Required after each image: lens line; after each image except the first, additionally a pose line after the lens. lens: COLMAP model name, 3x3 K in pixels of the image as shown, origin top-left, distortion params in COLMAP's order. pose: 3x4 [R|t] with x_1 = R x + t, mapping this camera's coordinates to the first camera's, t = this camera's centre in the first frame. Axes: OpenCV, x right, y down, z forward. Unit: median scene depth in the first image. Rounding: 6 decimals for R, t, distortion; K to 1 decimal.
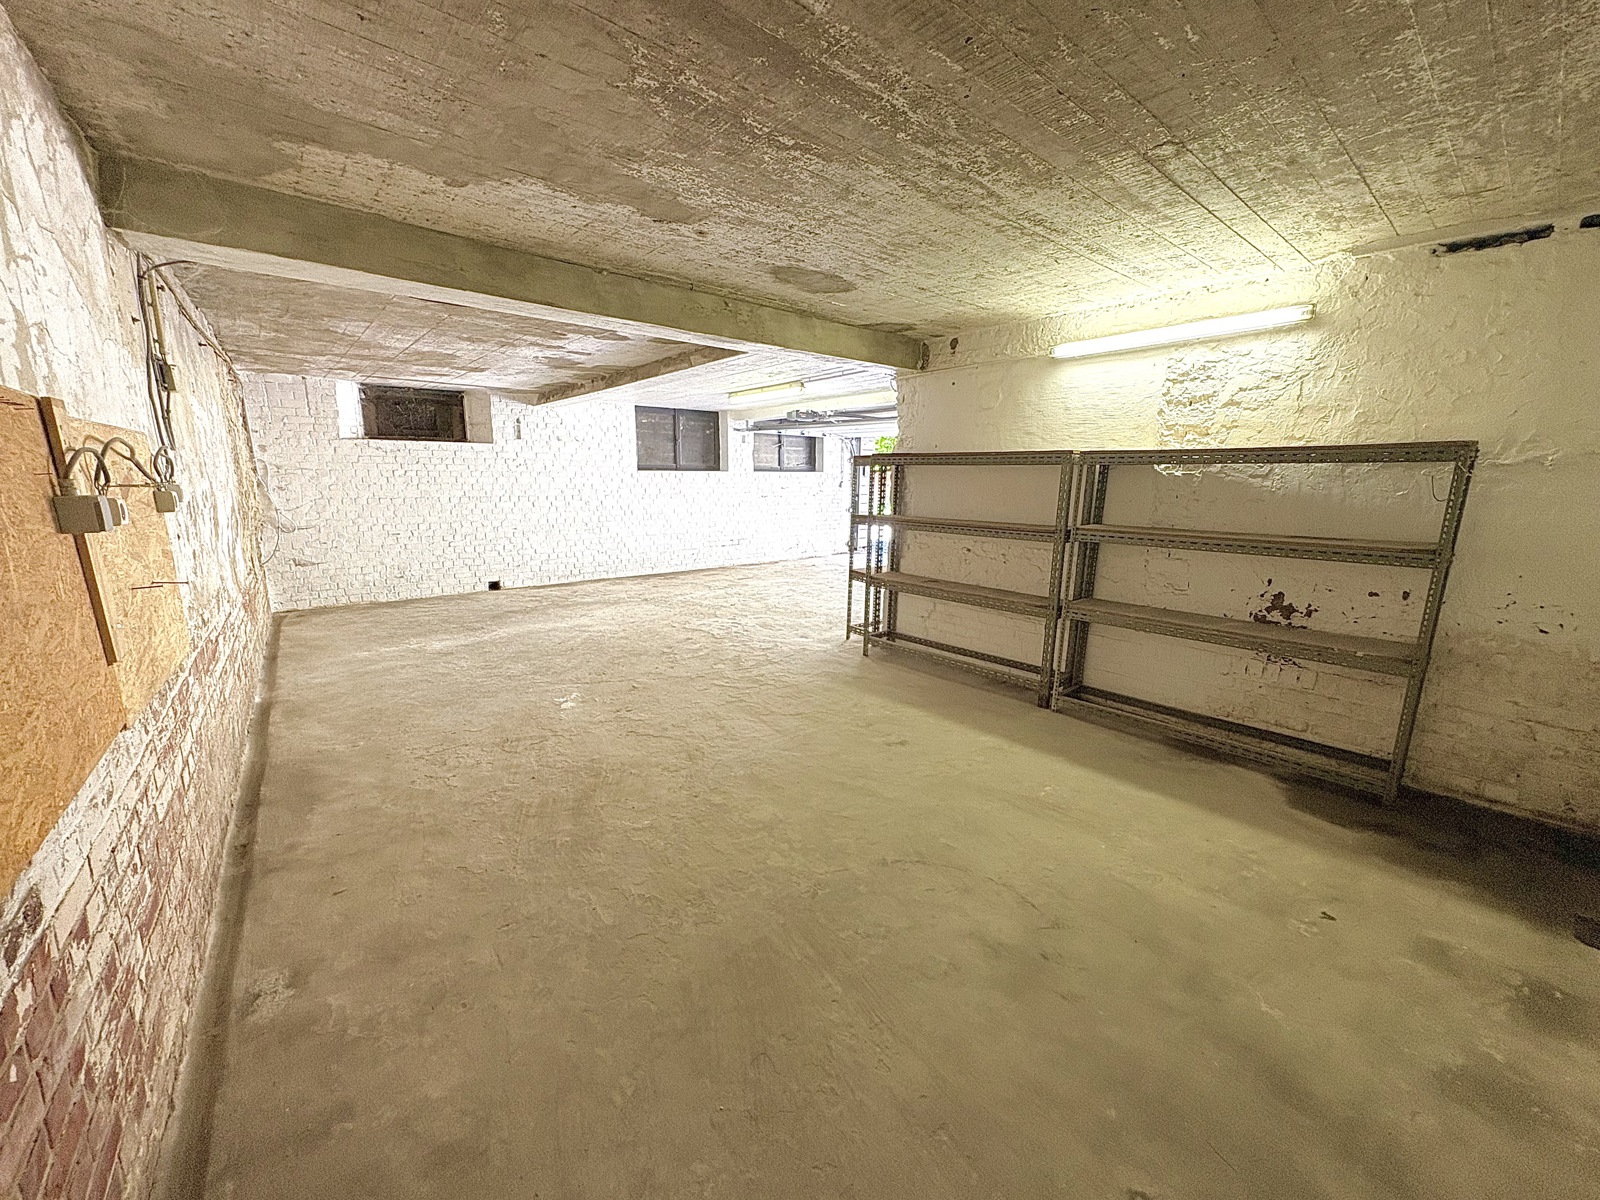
lens RADIAL K [[637.0, 0, 798.9], [0, 637.0, 600.9], [0, 0, 1]] dist [0.000145, 0.000226]
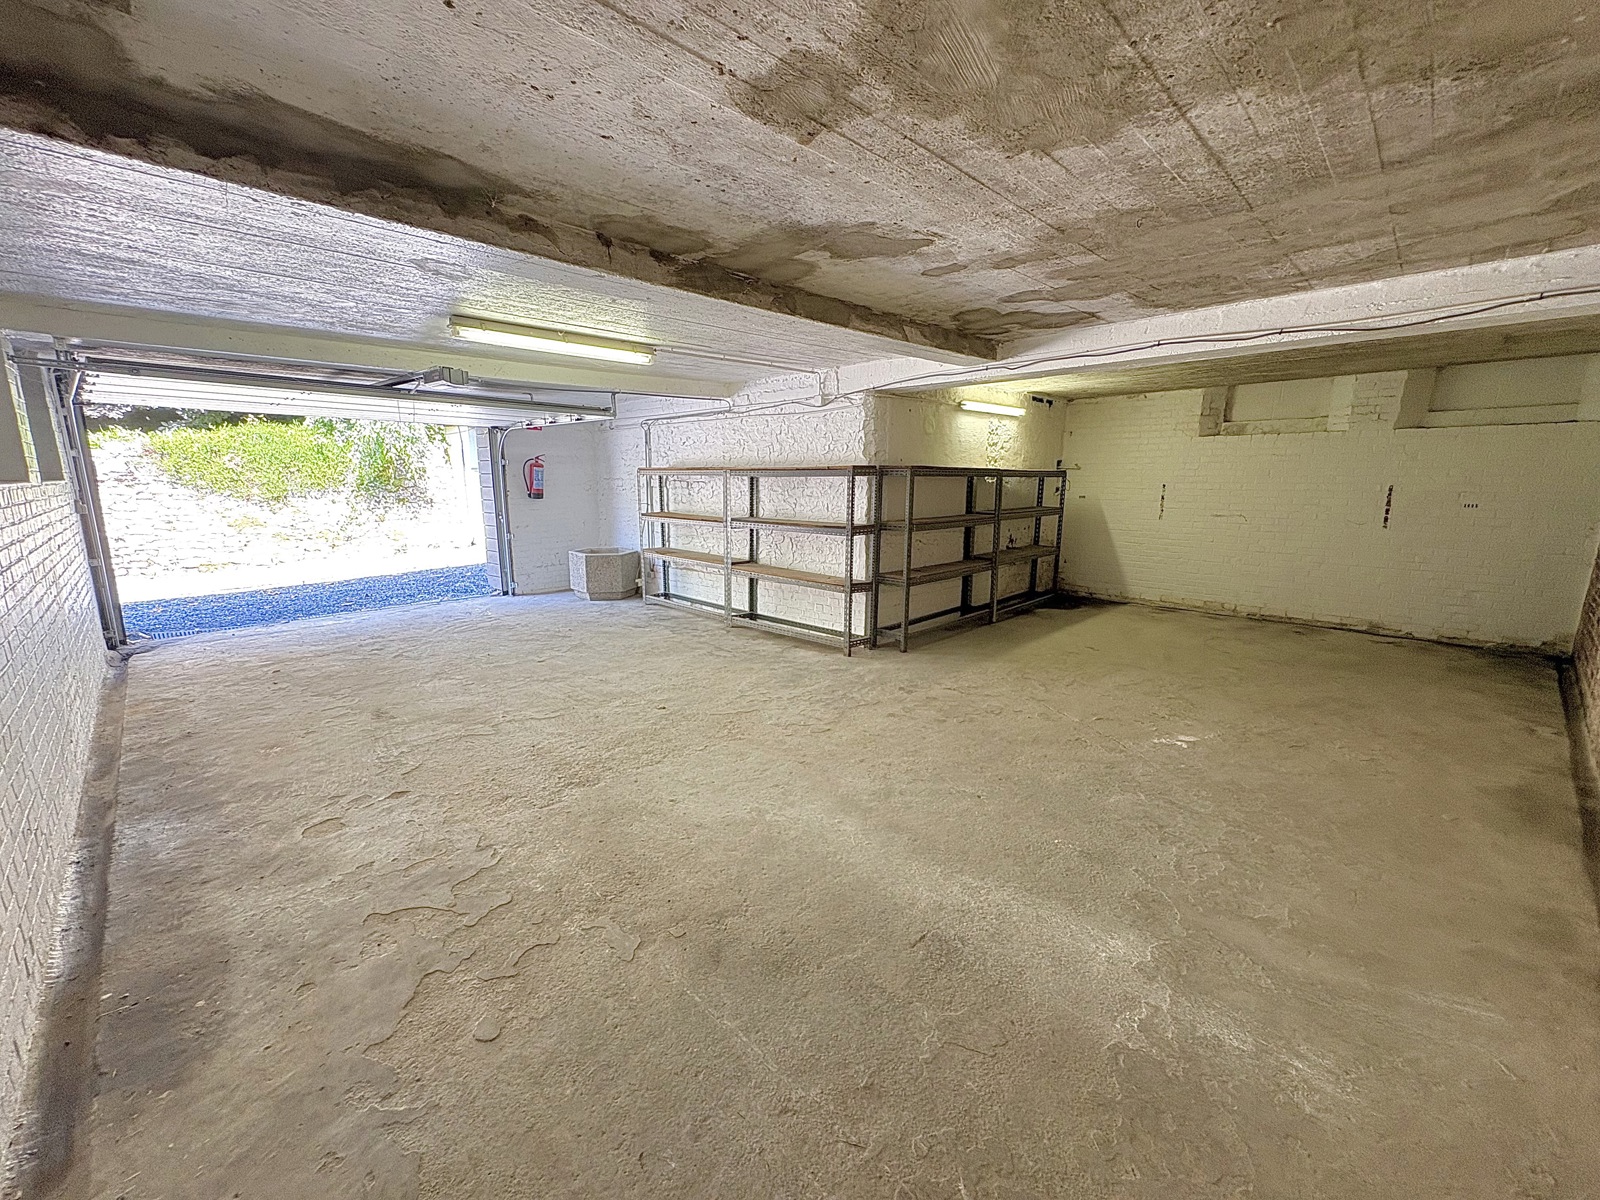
lens RADIAL K [[637.0, 0, 798.9], [0, 637.0, 600.9], [0, 0, 1]] dist [0.000145, 0.000226]
pose [[-0.077730, -0.196219, 0.977474, -0.889767], [0.193026, 0.958927, 0.207845, -0.247834], [-0.978110, 0.204834, -0.036662, 1.159089]]
